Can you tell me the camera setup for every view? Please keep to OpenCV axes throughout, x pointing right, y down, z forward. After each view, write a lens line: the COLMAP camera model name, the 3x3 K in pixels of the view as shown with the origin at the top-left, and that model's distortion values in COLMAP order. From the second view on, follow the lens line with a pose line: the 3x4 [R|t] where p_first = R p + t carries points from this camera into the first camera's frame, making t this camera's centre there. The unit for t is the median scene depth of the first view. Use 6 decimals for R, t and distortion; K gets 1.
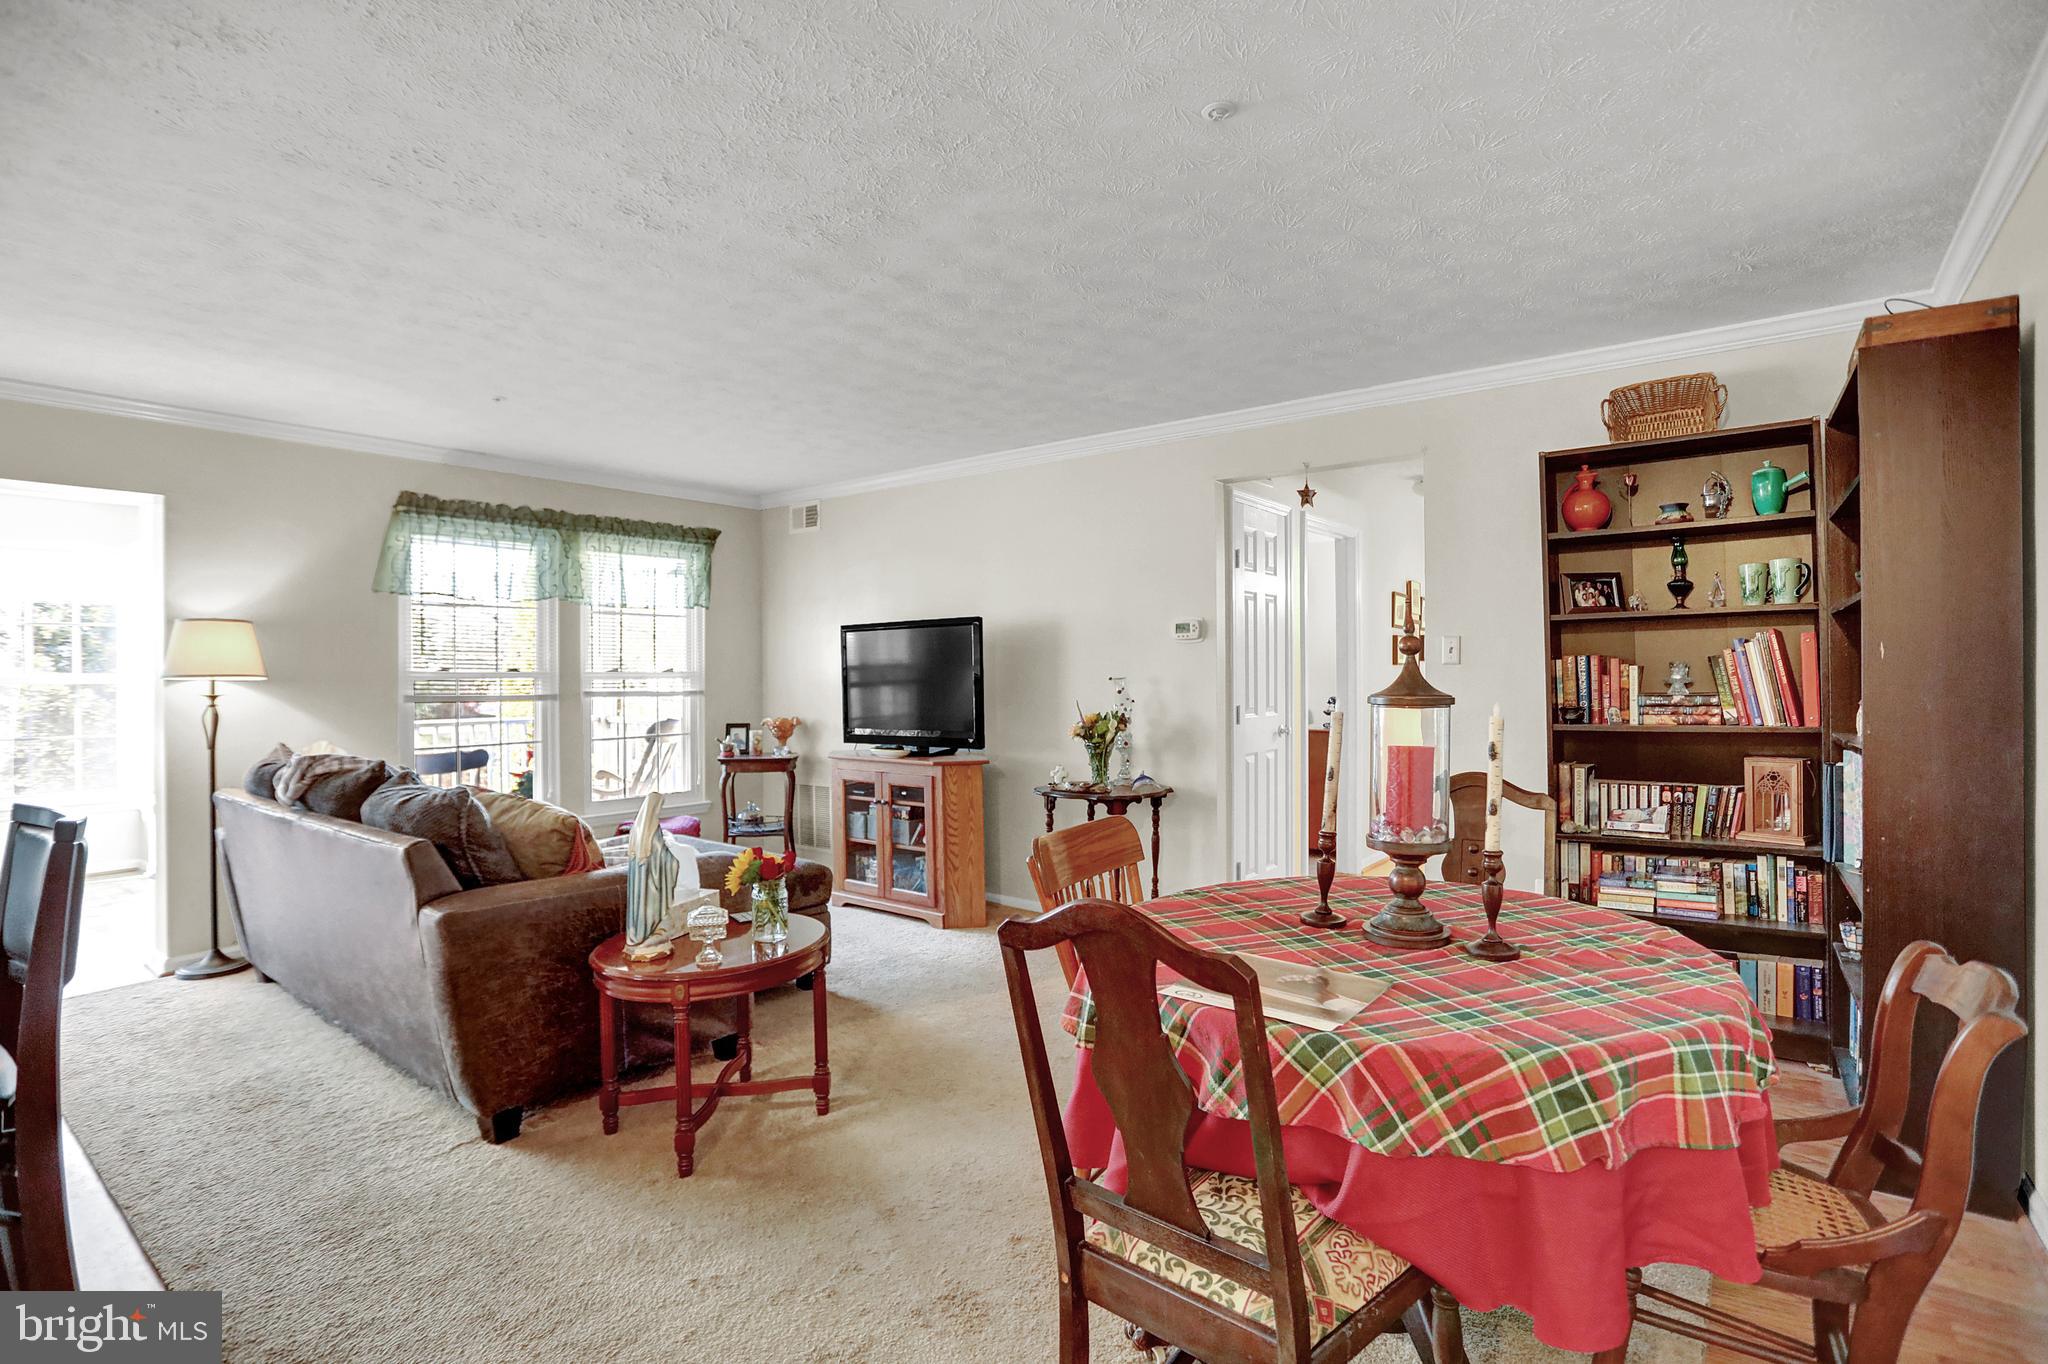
lens RADIAL K [[1012.4, 0, 1015.3], [0, 1012.4, 672.0], [0, 0, 1]] dist [-0.077454, 0.039202]
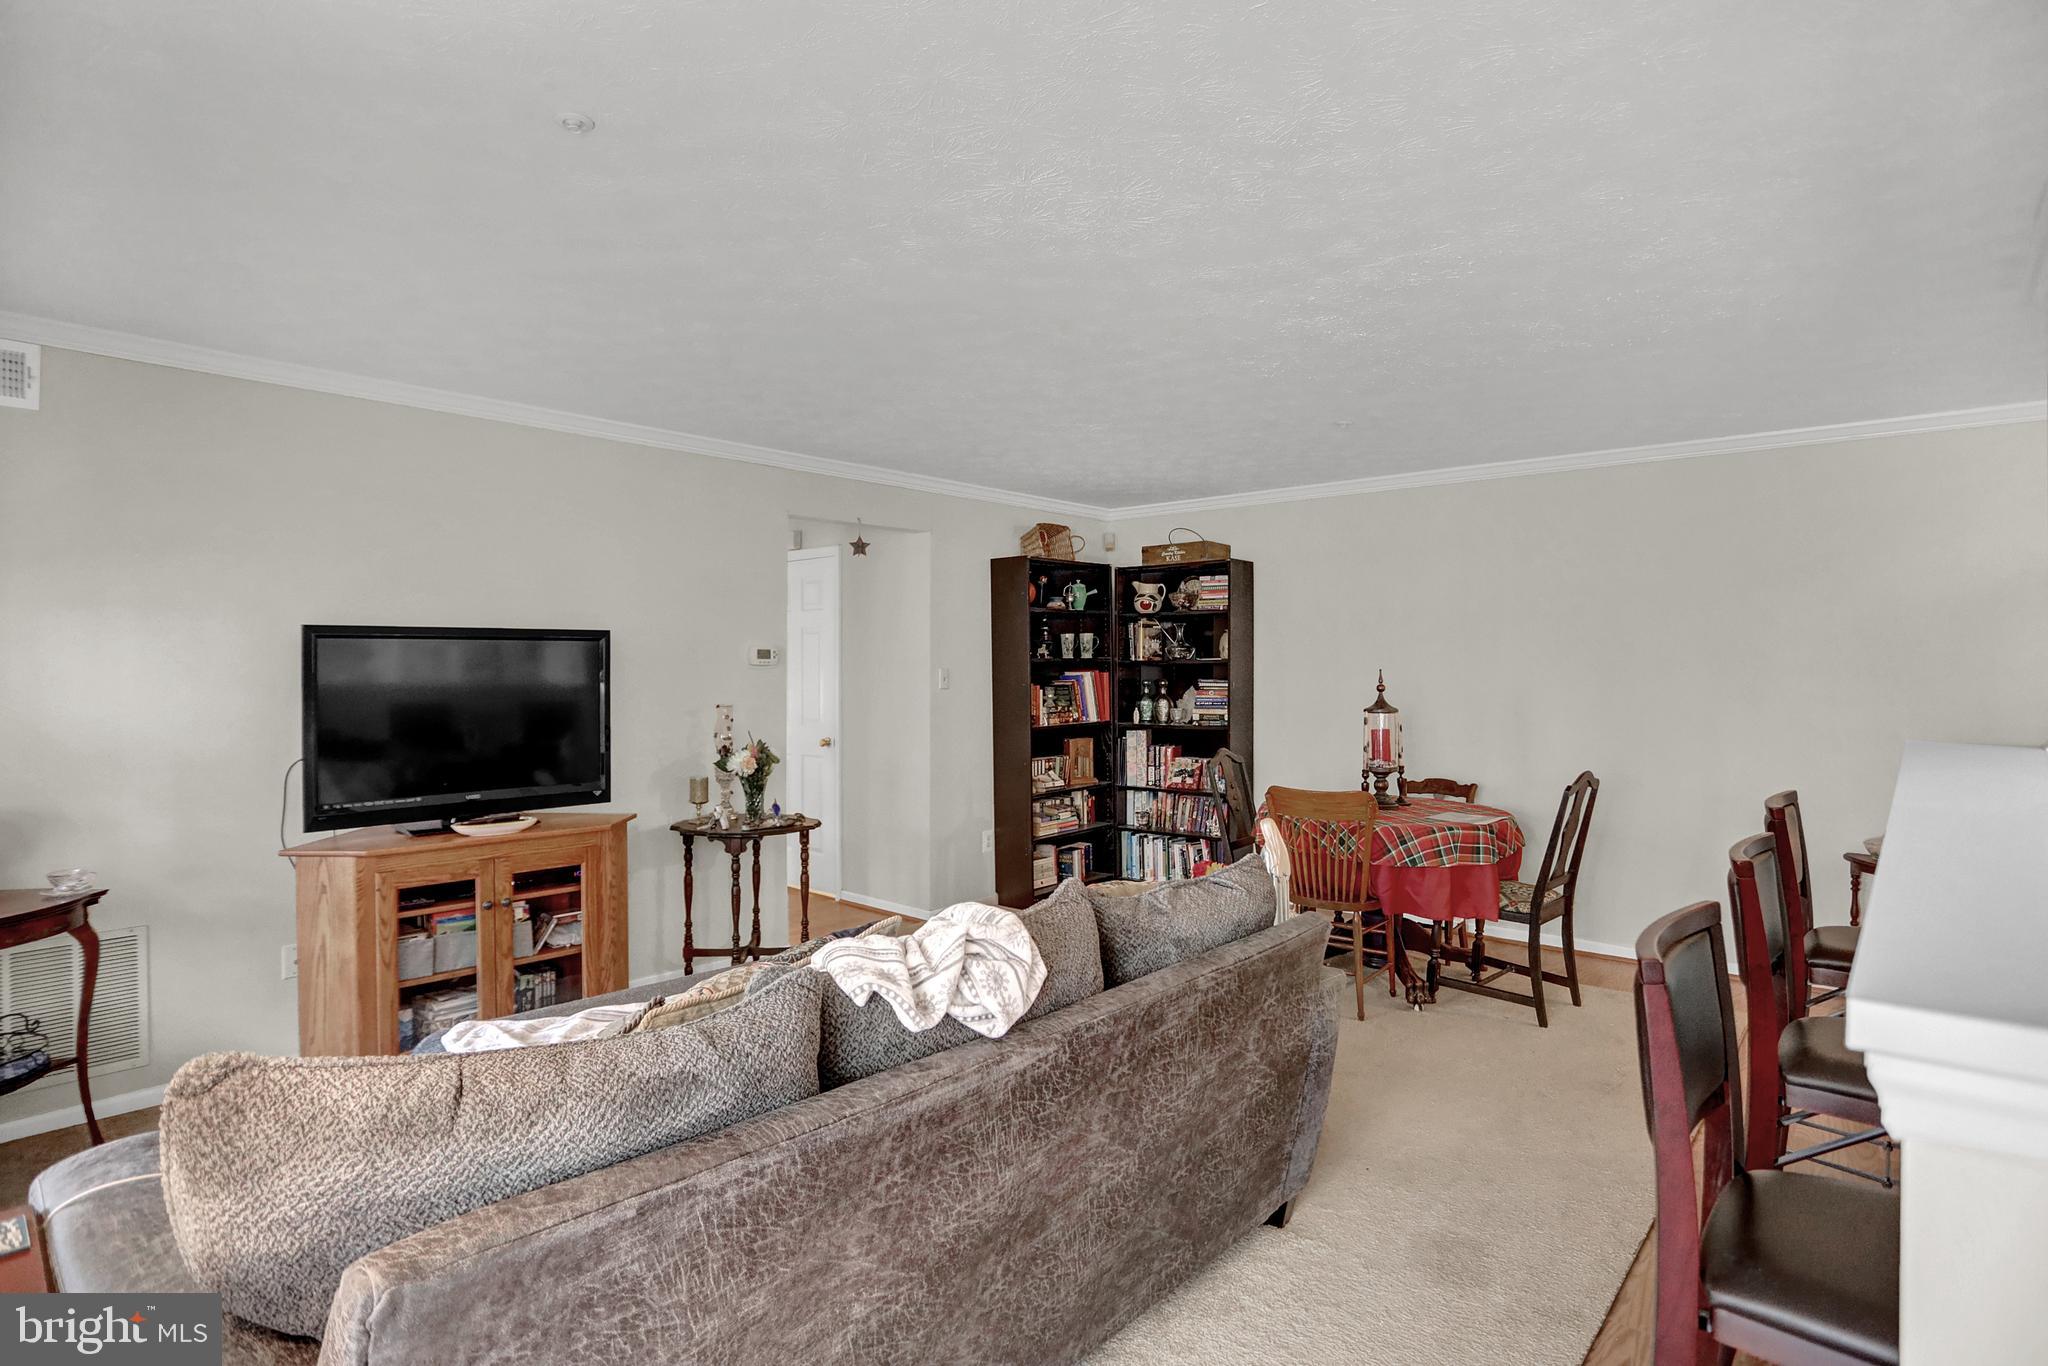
lens RADIAL K [[1055.7, 0, 1024.0], [0, 1055.7, 683.0], [0, 0, 1]] dist [-0.001735, -0.000174]
pose [[0.071377, -0.005170, 0.997436, -0.770315], [-0.001229, 0.999985, 0.005271, -0.018162], [-0.997449, -0.001603, 0.071370, 0.592385]]
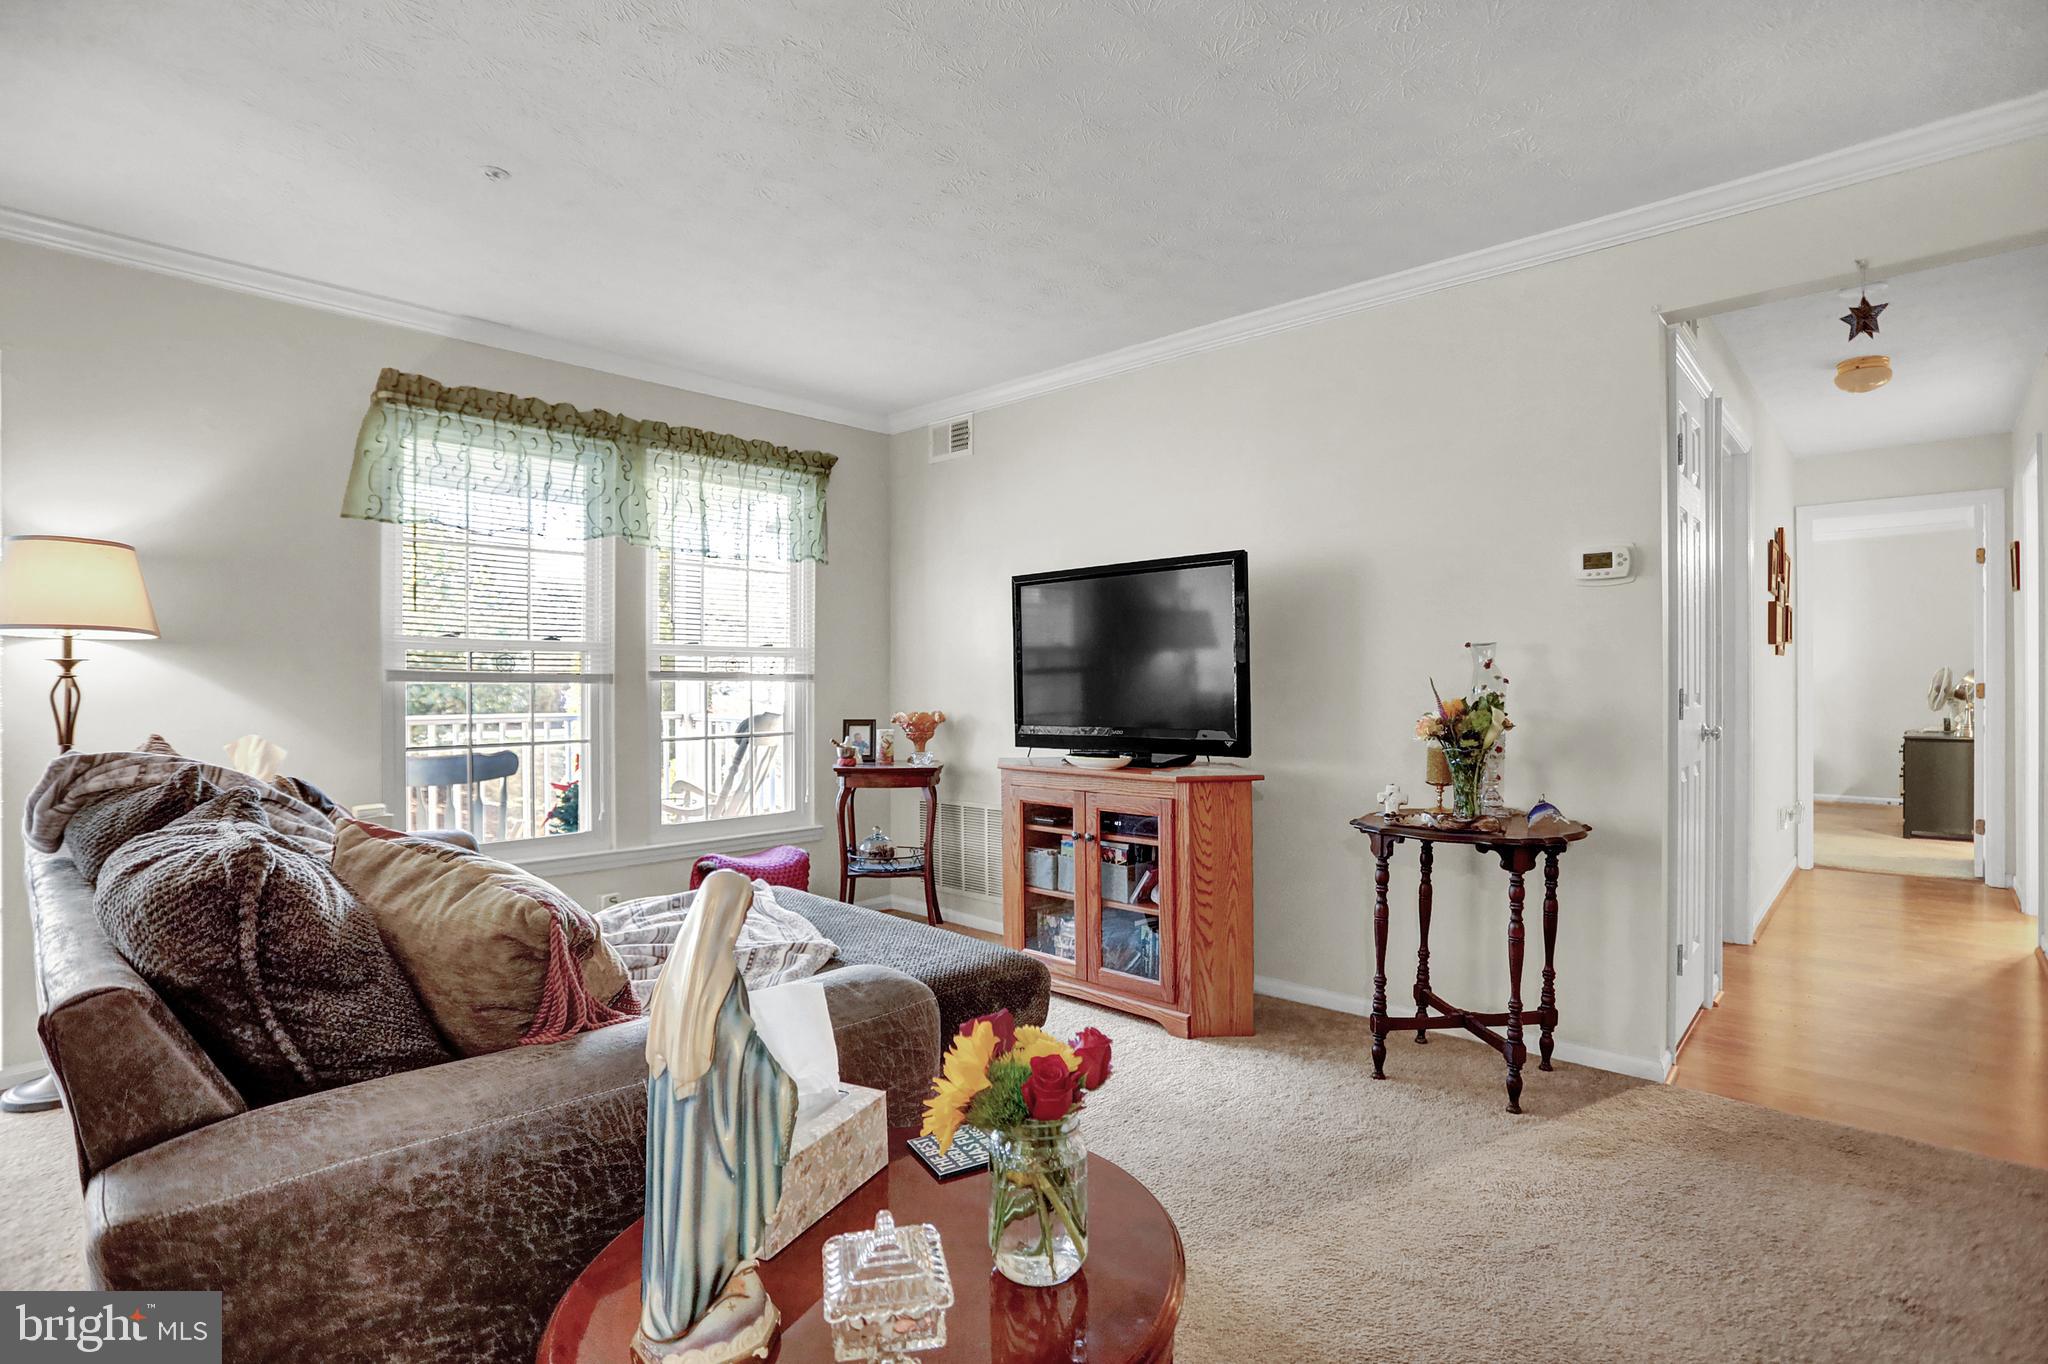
lens RADIAL K [[1012.4, 0, 1015.3], [0, 1012.4, 672.0], [0, 0, 1]] dist [-0.077454, 0.039202]
pose [[0.995953, 0.002872, -0.089826, -0.115257], [-0.003725, 0.999949, -0.009336, 0.027439], [0.089795, 0.009633, 0.995914, 0.332383]]
